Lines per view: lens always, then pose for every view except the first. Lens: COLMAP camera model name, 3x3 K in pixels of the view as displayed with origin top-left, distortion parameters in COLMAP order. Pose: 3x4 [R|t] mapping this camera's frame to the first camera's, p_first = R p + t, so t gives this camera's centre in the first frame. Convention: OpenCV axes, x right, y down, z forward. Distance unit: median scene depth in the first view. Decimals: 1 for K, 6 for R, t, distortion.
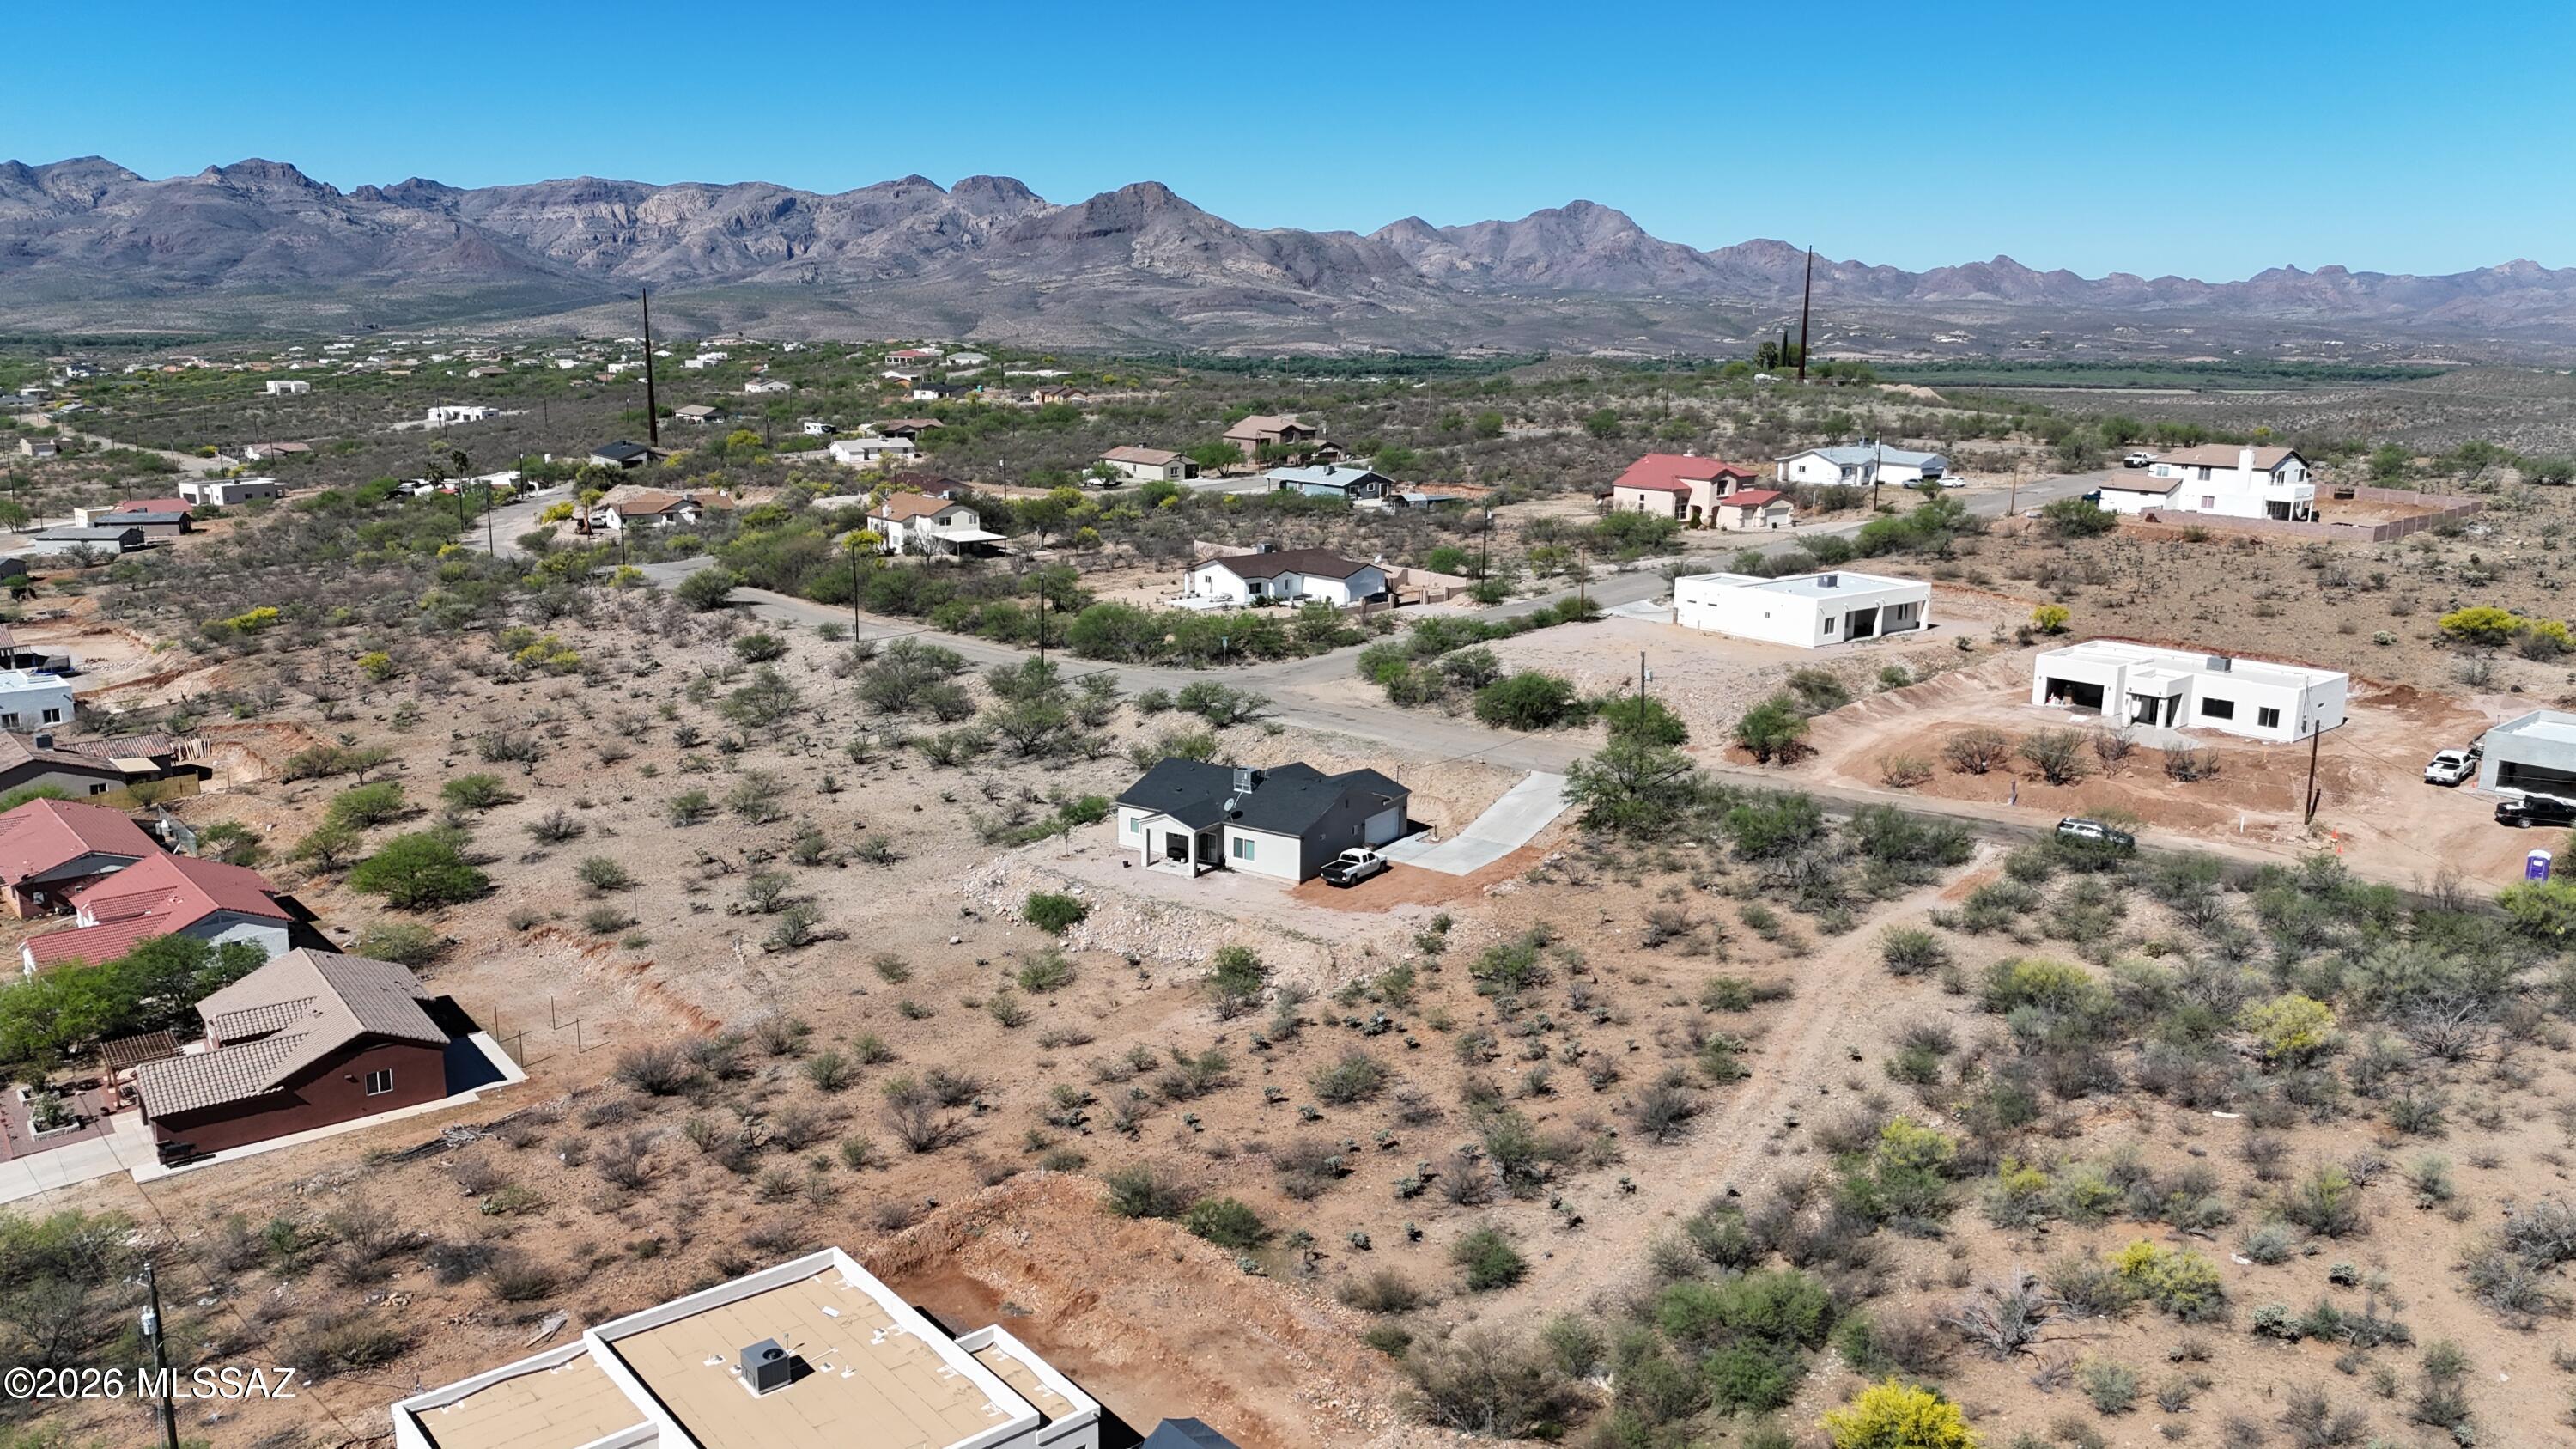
lens RADIAL K [[1886.8, 0, 1271.3], [0, 1886.8, 700.1], [0, 0, 1]] dist [0.069084, -0.066192]
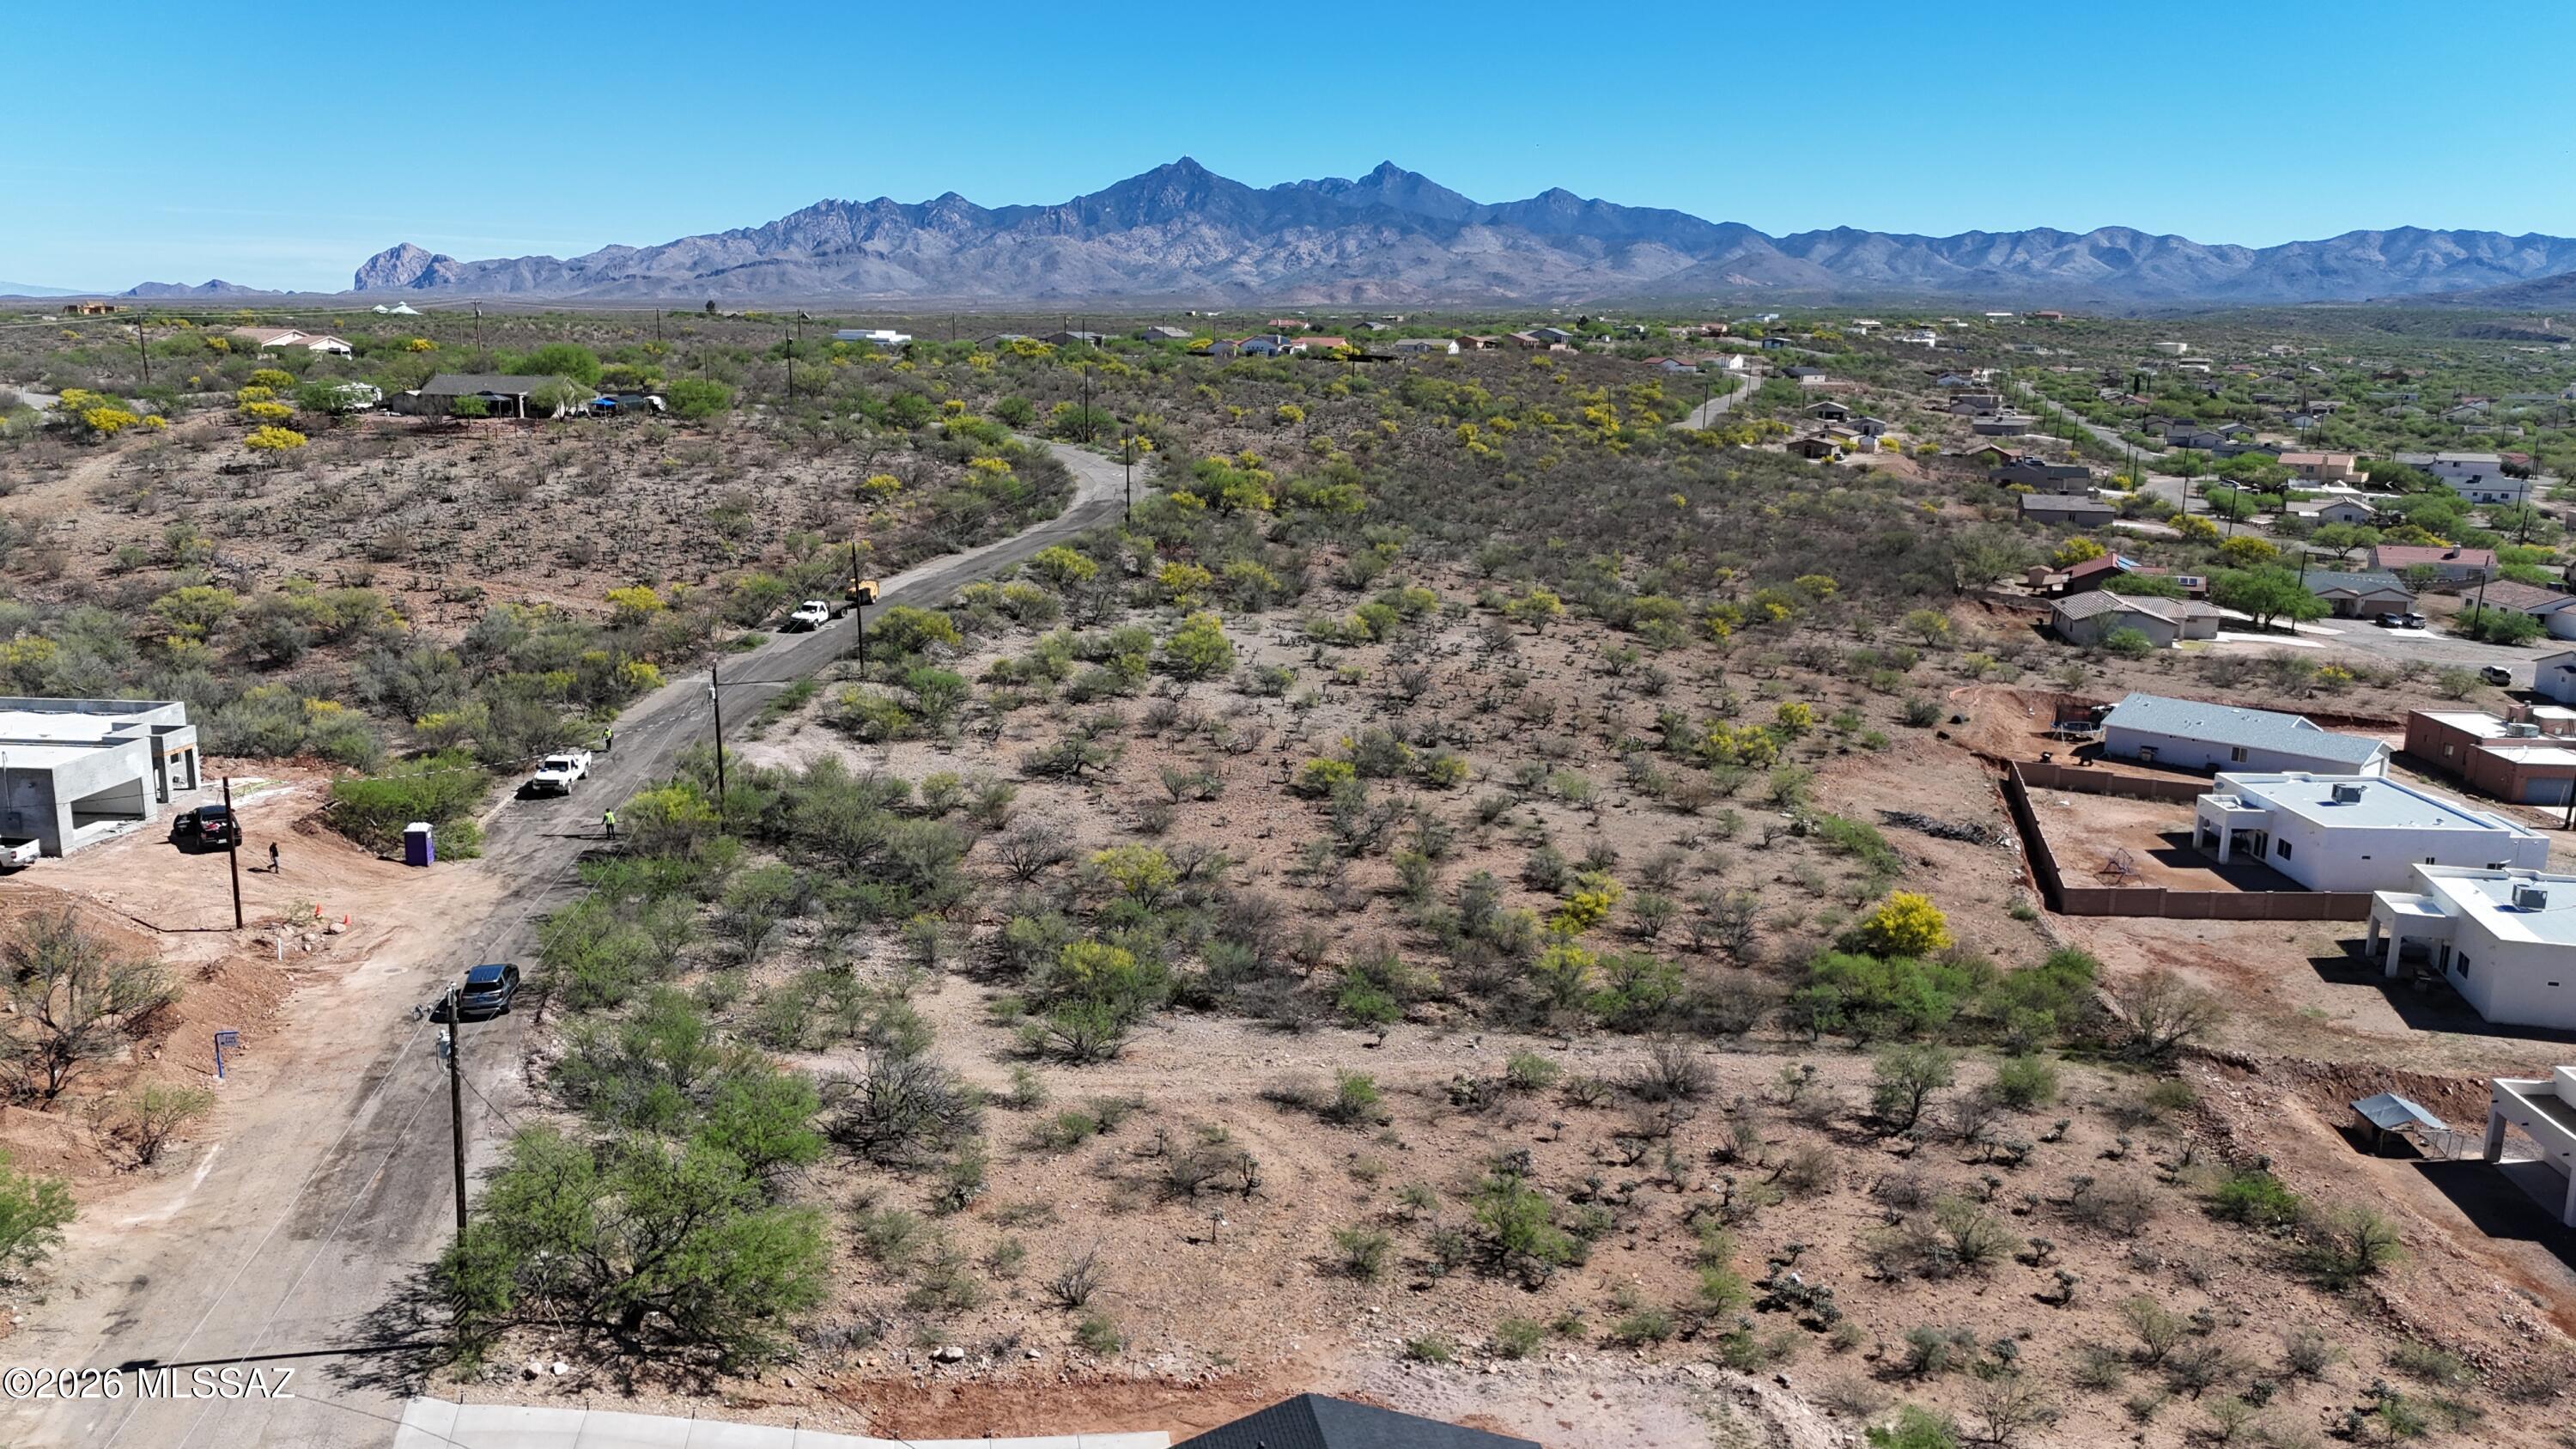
lens RADIAL K [[1886.8, 0, 1277.2], [0, 1886.8, 711.3], [0, 0, 1]] dist [0.069084, -0.066192]
pose [[-0.707690, -0.155635, 0.689168, -0.175113], [0.123707, 0.933072, 0.337747, -0.188101], [-0.695608, 0.324275, -0.641073, 1.126185]]
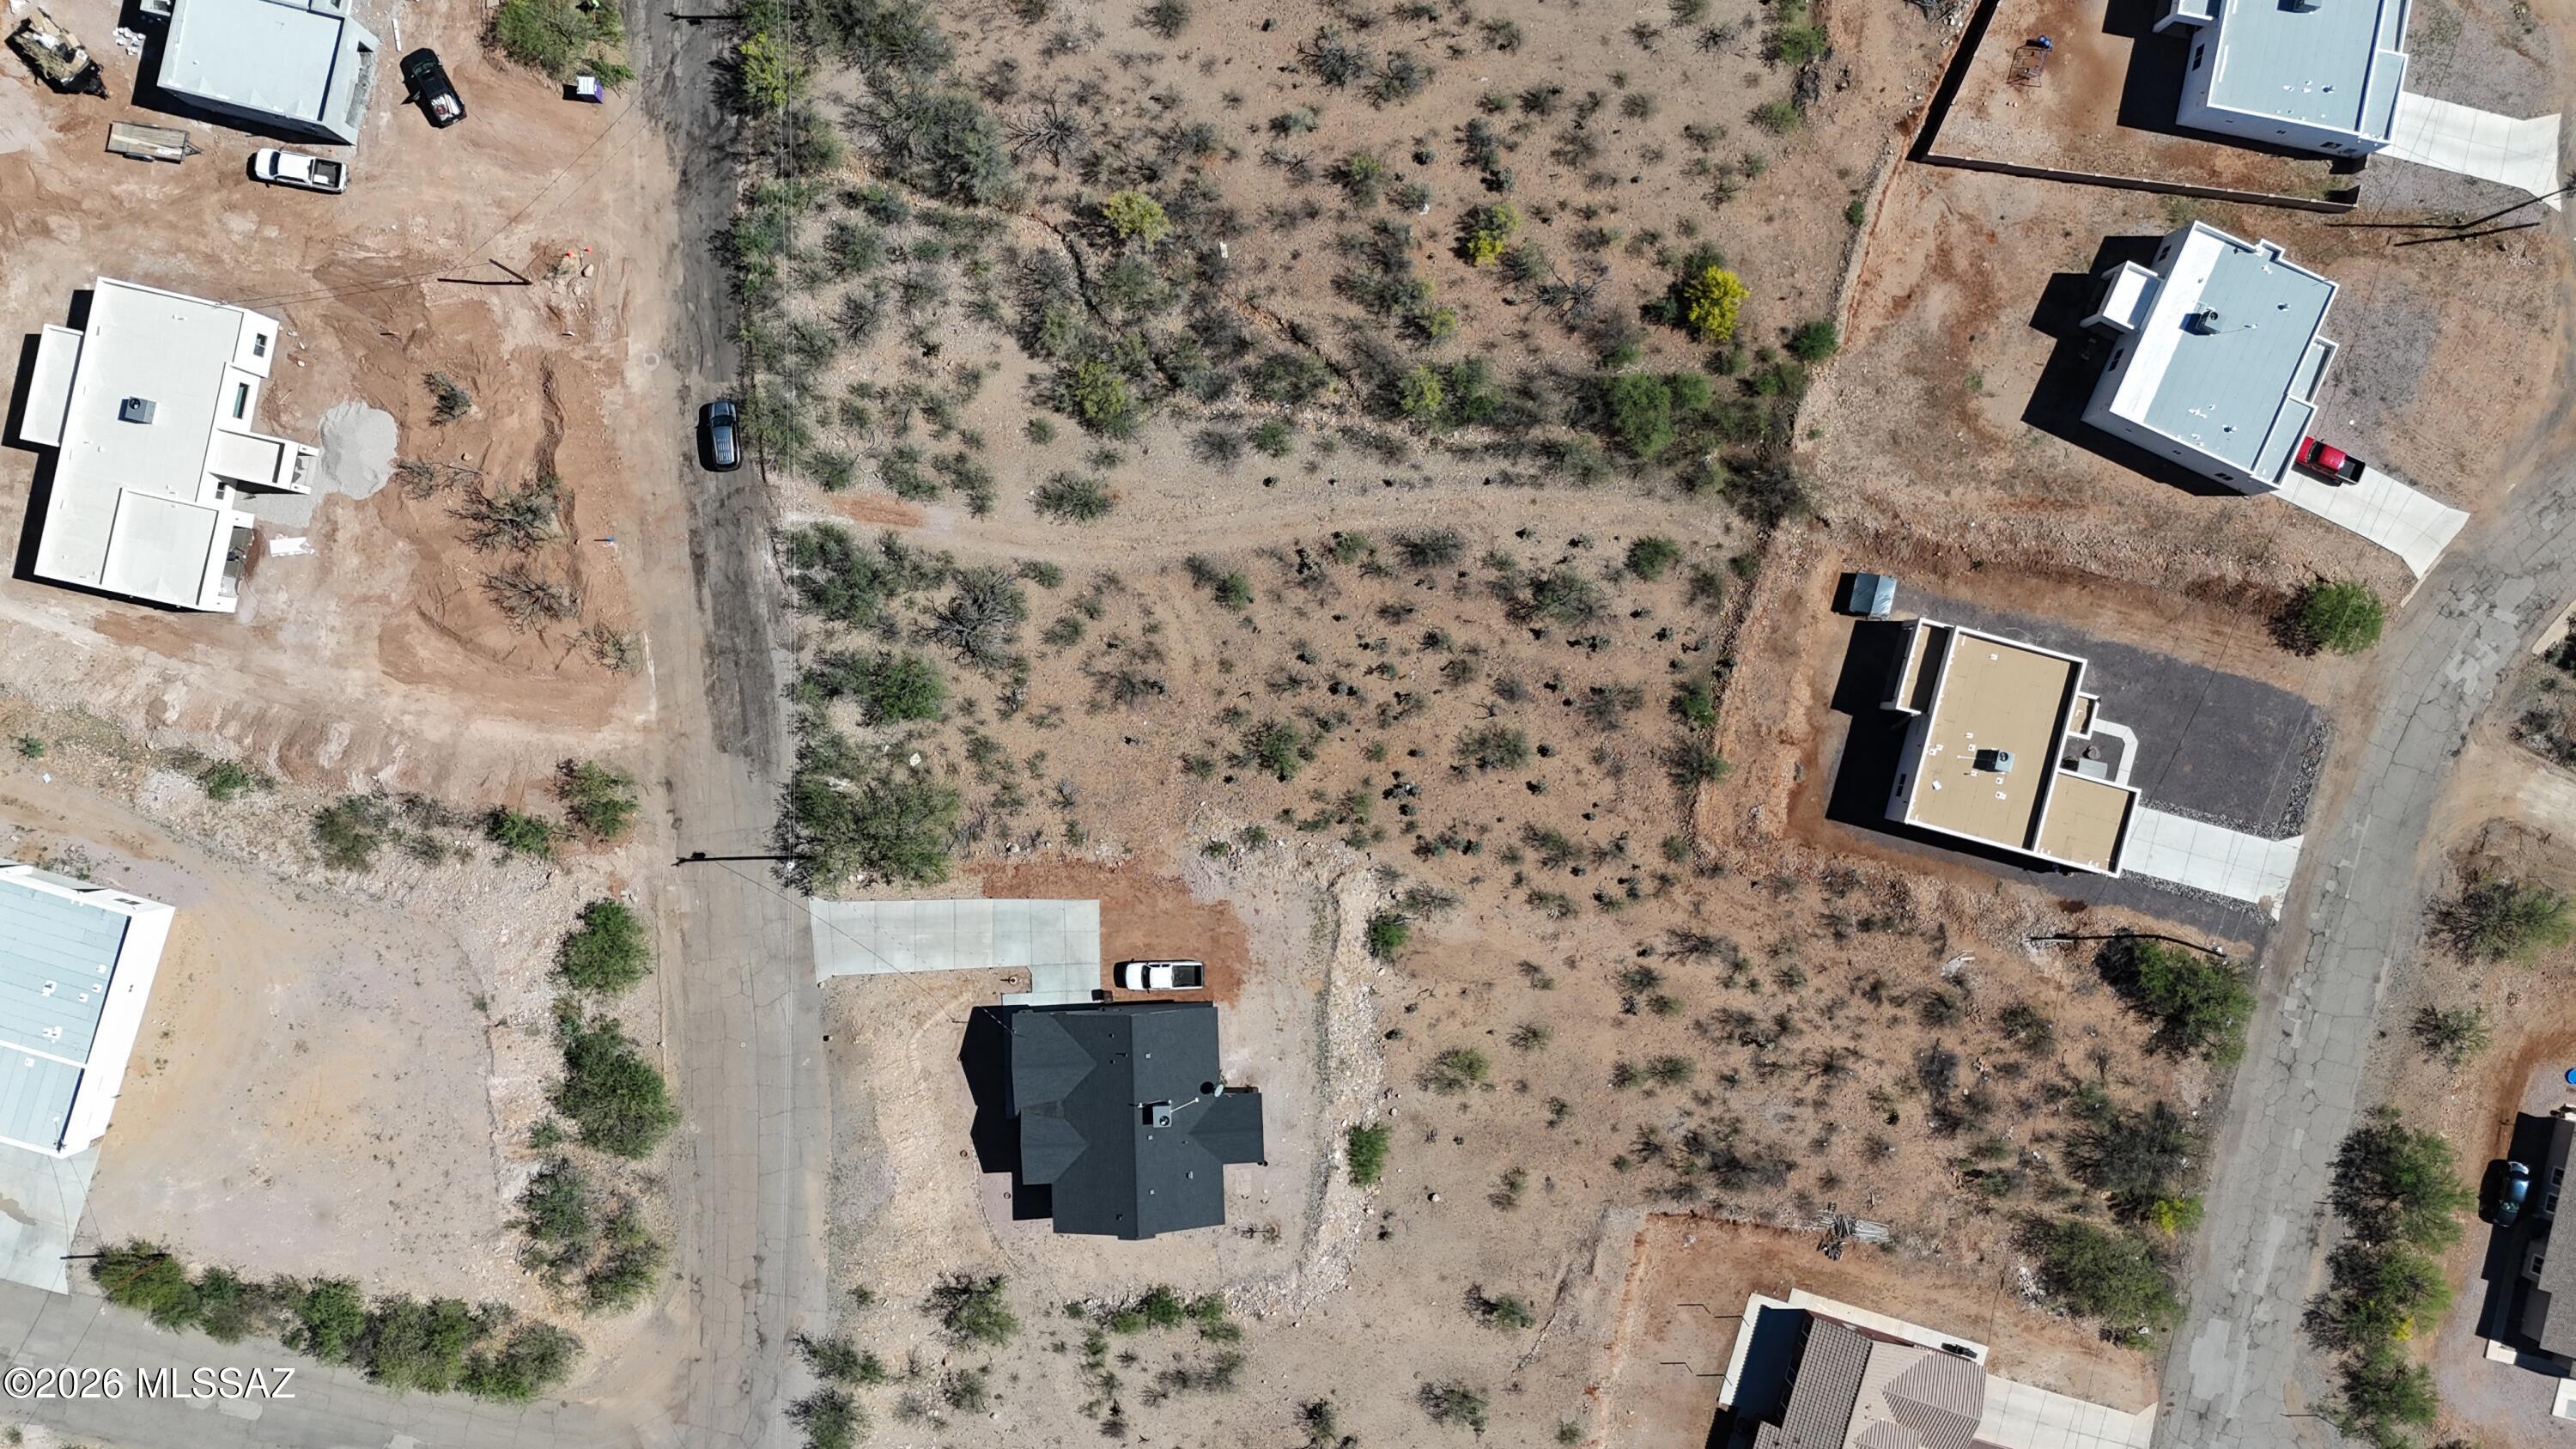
lens RADIAL K [[1886.8, 0, 1284.0], [0, 1886.8, 727.3], [0, 0, 1]] dist [0.069084, -0.066192]
pose [[-0.587094, -0.808458, -0.041428, 0.153942], [0.123909, -0.140319, 0.982322, -0.889911], [-0.799979, 0.571582, 0.182556, 0.614052]]
